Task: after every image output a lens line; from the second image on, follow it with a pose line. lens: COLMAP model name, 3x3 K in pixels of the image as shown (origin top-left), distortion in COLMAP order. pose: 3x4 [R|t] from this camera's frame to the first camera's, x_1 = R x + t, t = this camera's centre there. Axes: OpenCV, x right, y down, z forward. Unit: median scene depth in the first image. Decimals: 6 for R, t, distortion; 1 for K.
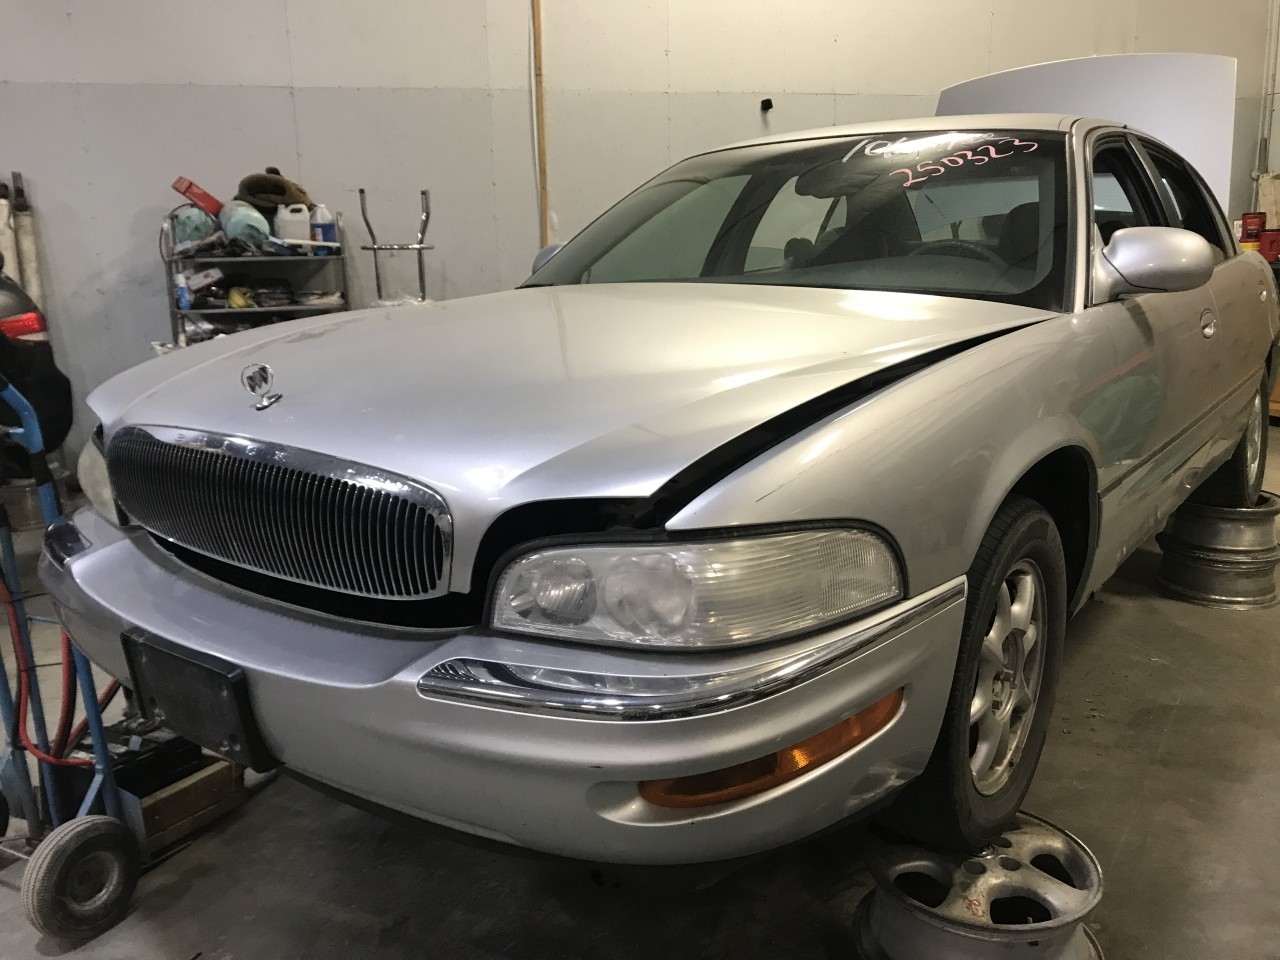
lens RADIAL K [[1025.0, 0, 640.0], [0, 1025.0, 480.0], [0, 0, 1]] dist [0.046022, -0.044296]
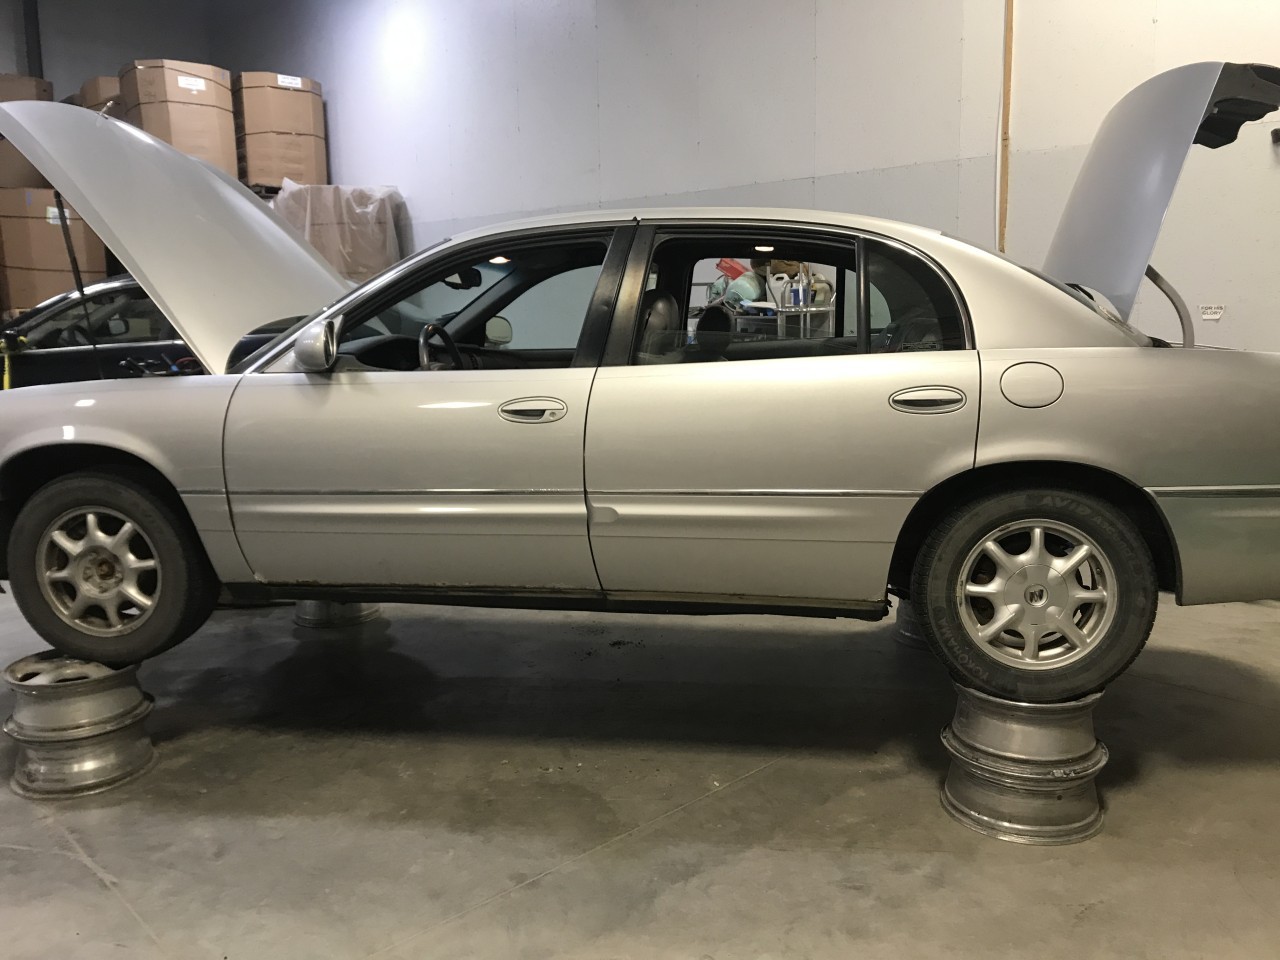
lens RADIAL K [[1025.0, 0, 640.0], [0, 1025.0, 480.0], [0, 0, 1]] dist [0.046022, -0.044296]
pose [[0.505793, 0.163222, -0.847073, 0.663609], [-0.198211, 0.977654, 0.070031, -0.077488], [0.839575, 0.132478, 0.526843, 0.241406]]
